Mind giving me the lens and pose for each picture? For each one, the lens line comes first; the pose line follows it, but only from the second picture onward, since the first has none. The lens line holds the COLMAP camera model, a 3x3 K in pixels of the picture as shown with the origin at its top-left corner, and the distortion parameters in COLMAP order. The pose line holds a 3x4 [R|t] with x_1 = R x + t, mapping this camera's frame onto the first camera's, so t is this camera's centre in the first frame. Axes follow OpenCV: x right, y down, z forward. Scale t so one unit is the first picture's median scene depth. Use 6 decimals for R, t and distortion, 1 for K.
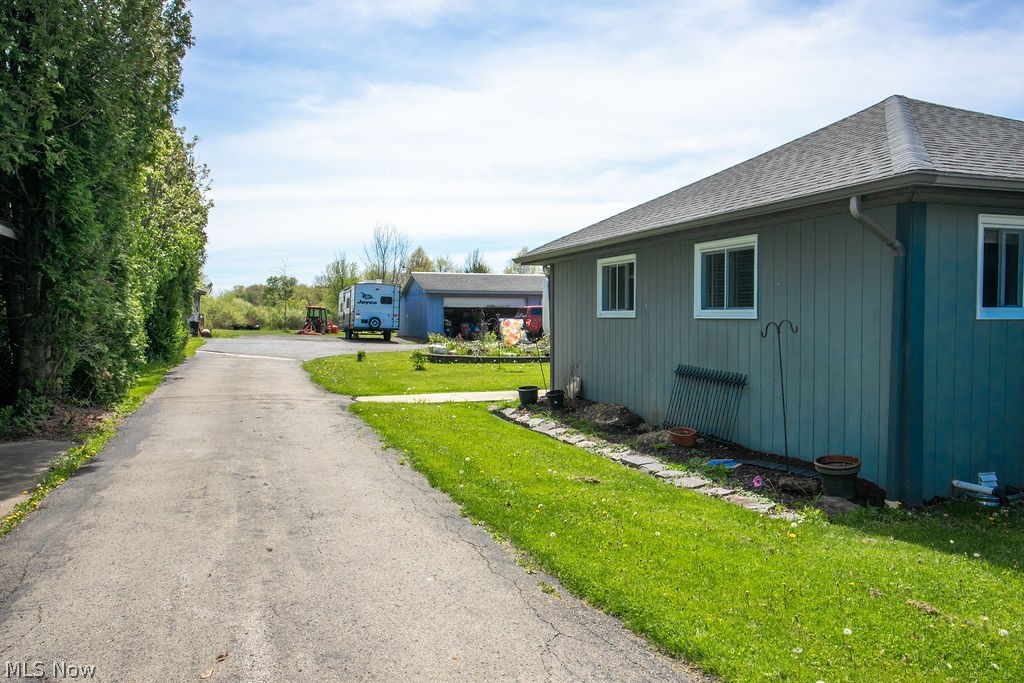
lens RADIAL K [[760.9, 0, 512.0], [0, 760.9, 341.5], [0, 0, 1]] dist [0.002808, 0.000995]
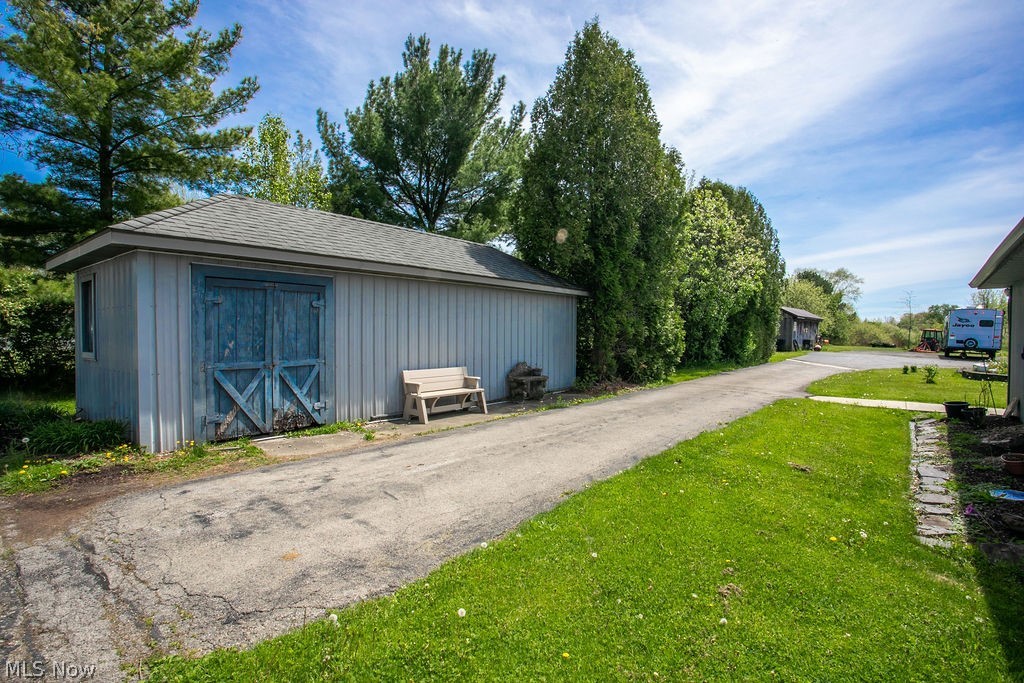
lens RADIAL K [[510.1, 0, 512.0], [0, 510.1, 341.5], [0, 0, 1]] dist [-0.036843, -0.000059]
pose [[0.490870, 0.015204, -0.871100, 0.294057], [-0.035991, 0.999348, -0.002839, -0.000781], [0.870489, 0.032746, 0.491097, 0.099368]]
